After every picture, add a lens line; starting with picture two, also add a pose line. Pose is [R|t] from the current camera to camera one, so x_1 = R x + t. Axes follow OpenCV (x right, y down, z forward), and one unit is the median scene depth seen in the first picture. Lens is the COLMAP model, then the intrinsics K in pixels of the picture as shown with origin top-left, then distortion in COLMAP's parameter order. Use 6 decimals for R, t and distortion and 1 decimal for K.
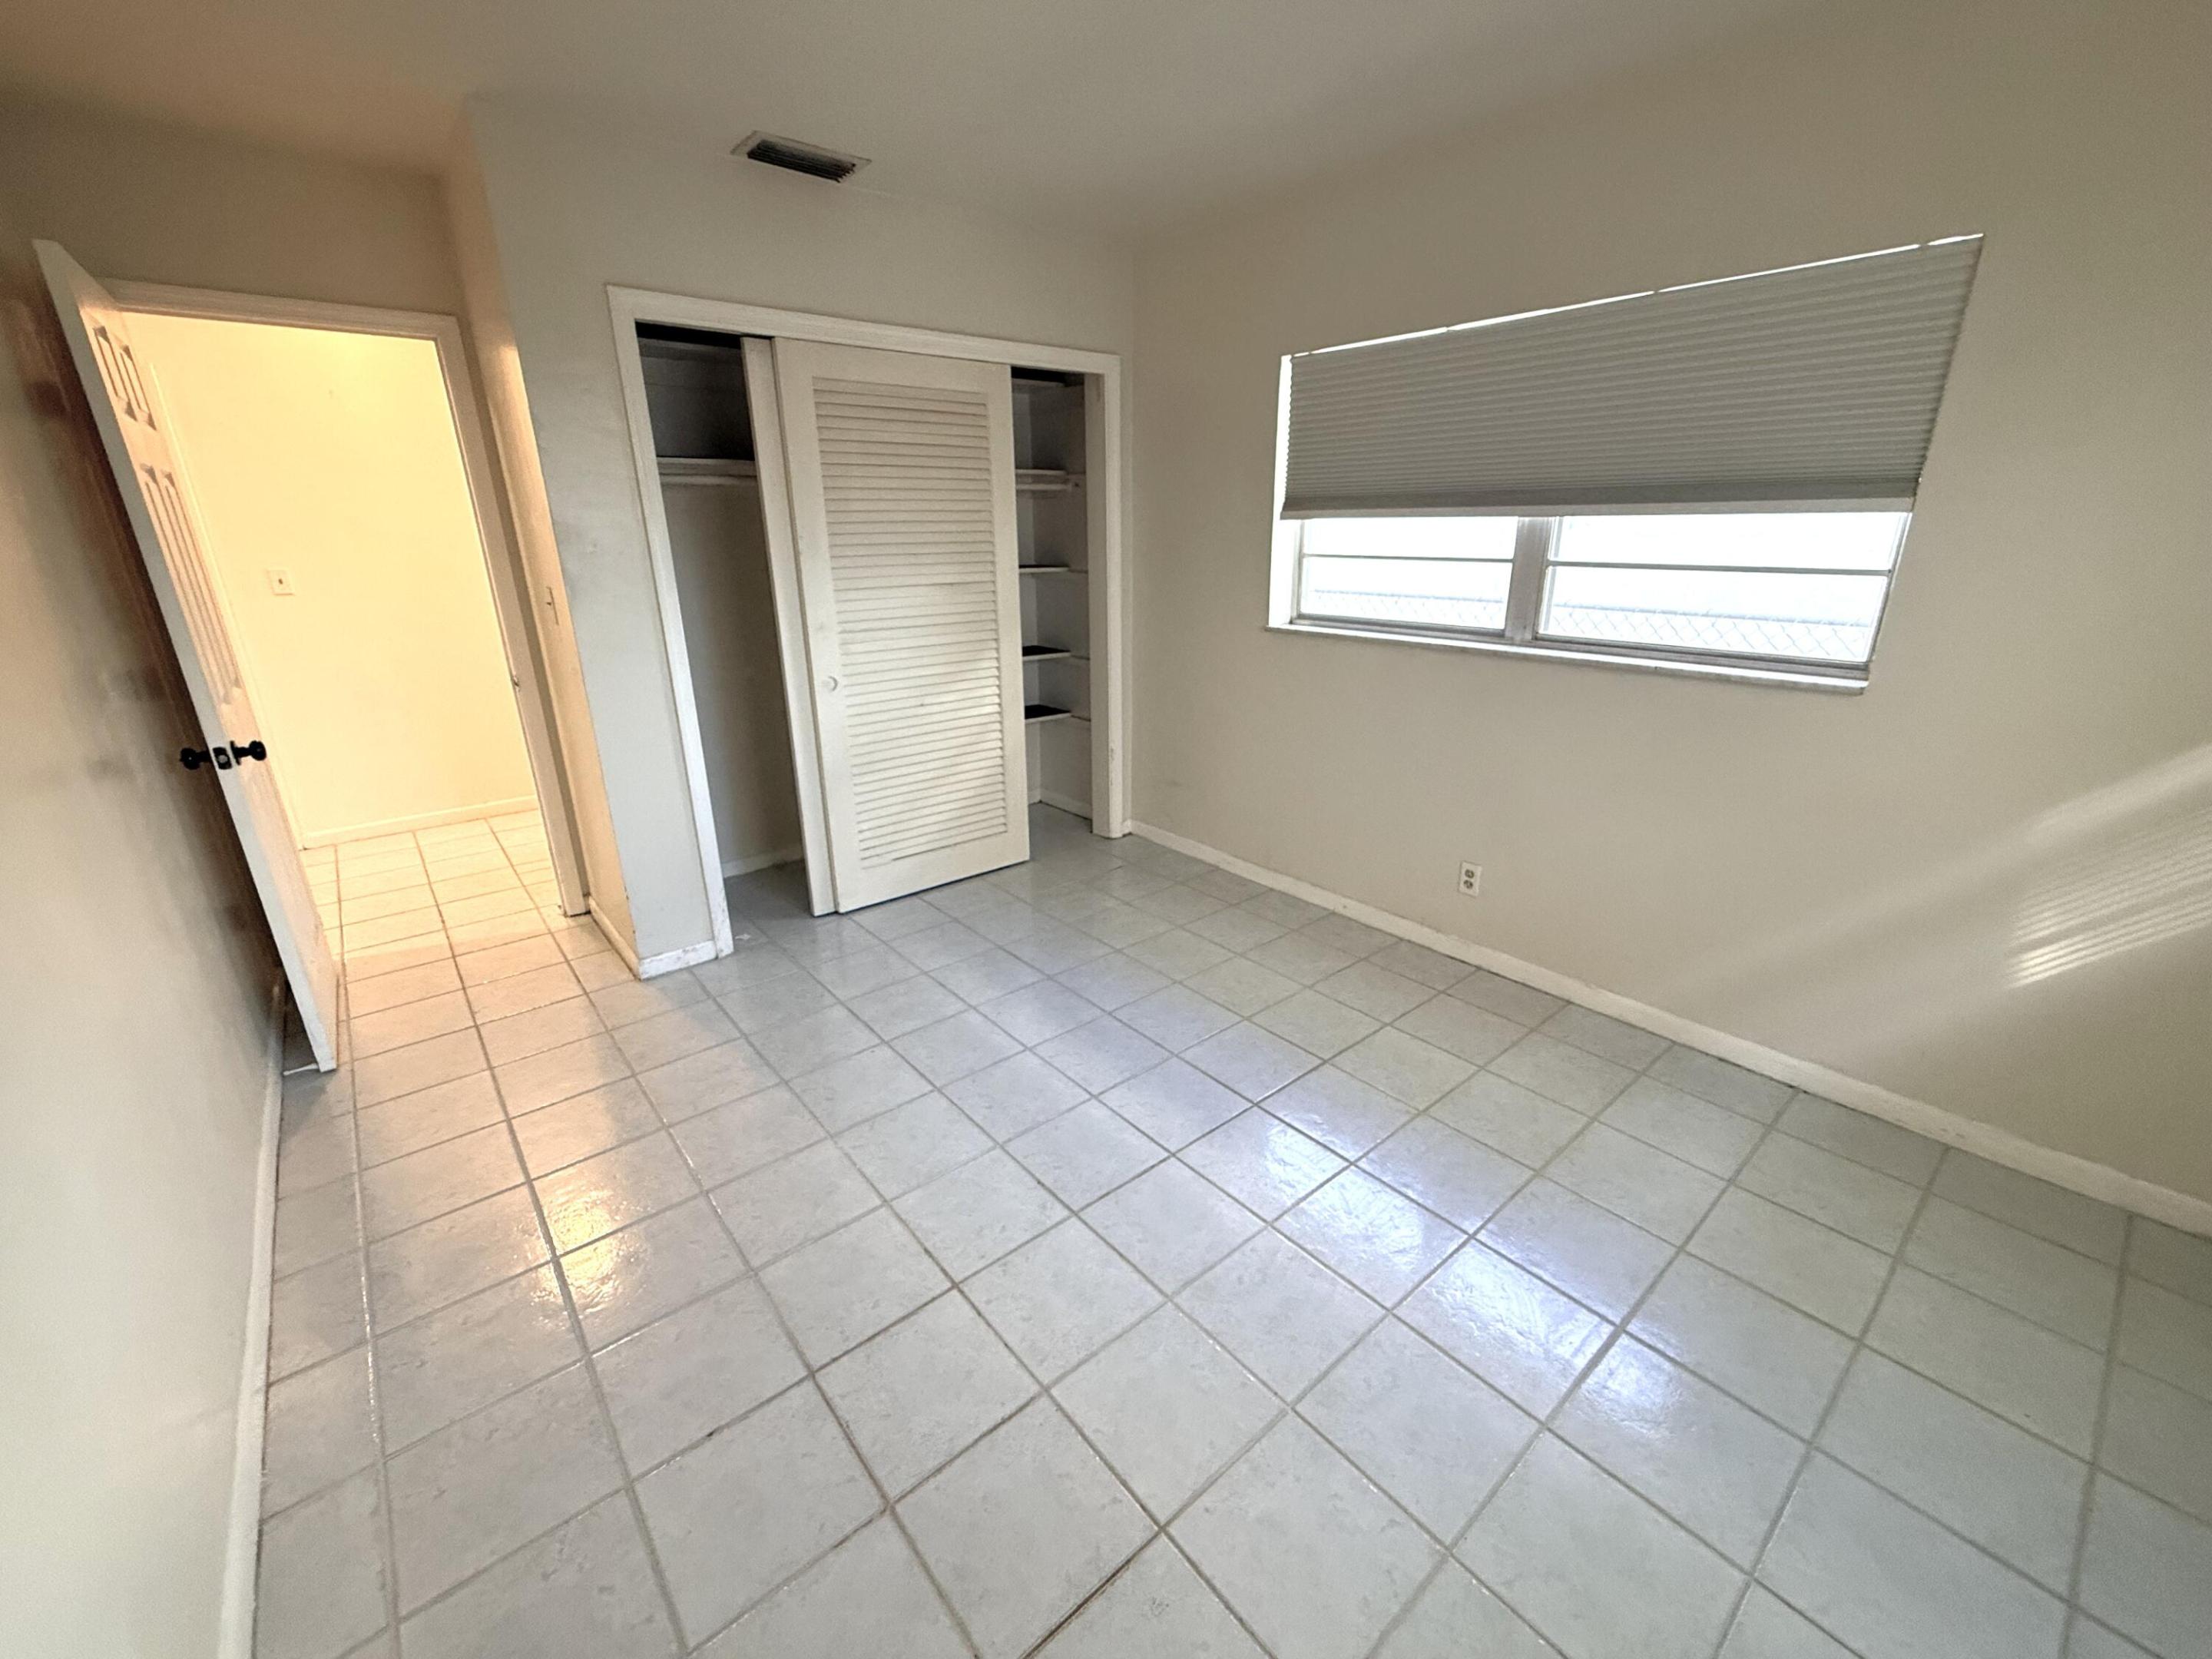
lens RADIAL K [[892.4, 0, 1108.8], [0, 892.4, 828.9], [0, 0, 1]] dist [-0.000510, -0.000104]
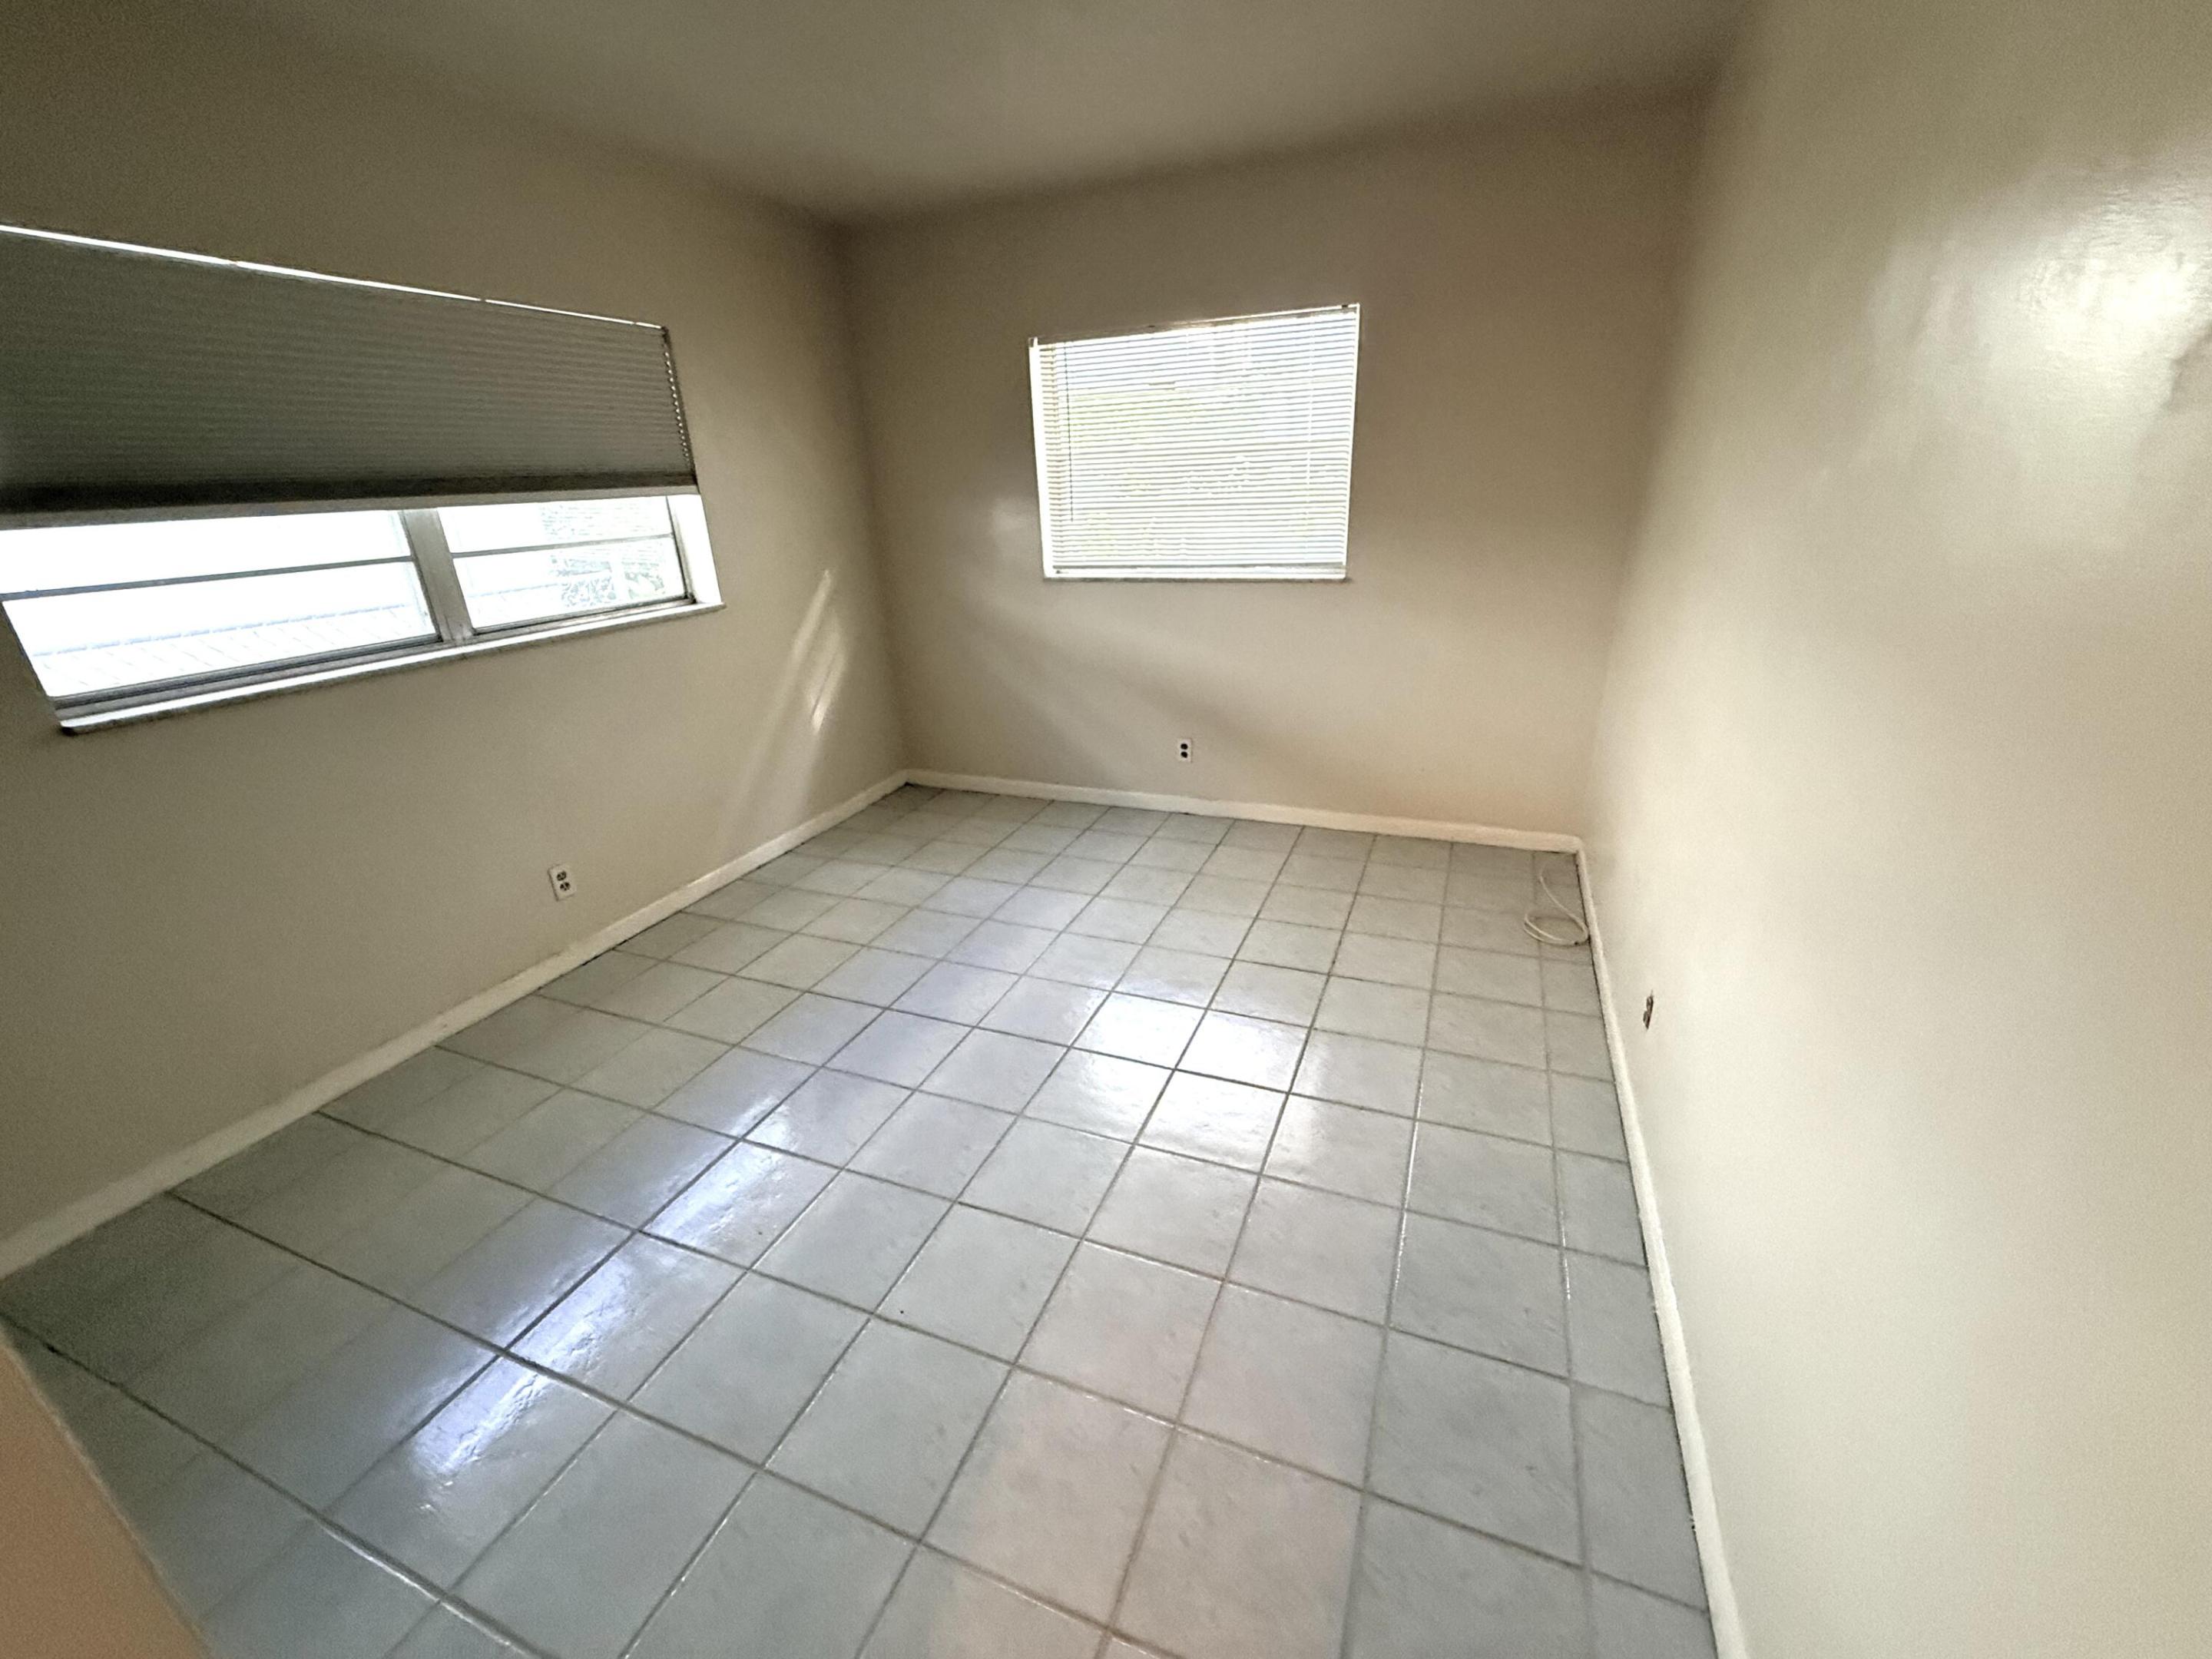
lens RADIAL K [[892.4, 0, 1115.2], [0, 892.4, 819.1], [0, 0, 1]] dist [-0.000510, -0.000104]
pose [[-0.462027, -0.297064, 0.835634, -0.719335], [0.333565, 0.814839, 0.474102, -0.280390], [-0.821745, 0.497786, -0.277388, 0.810107]]
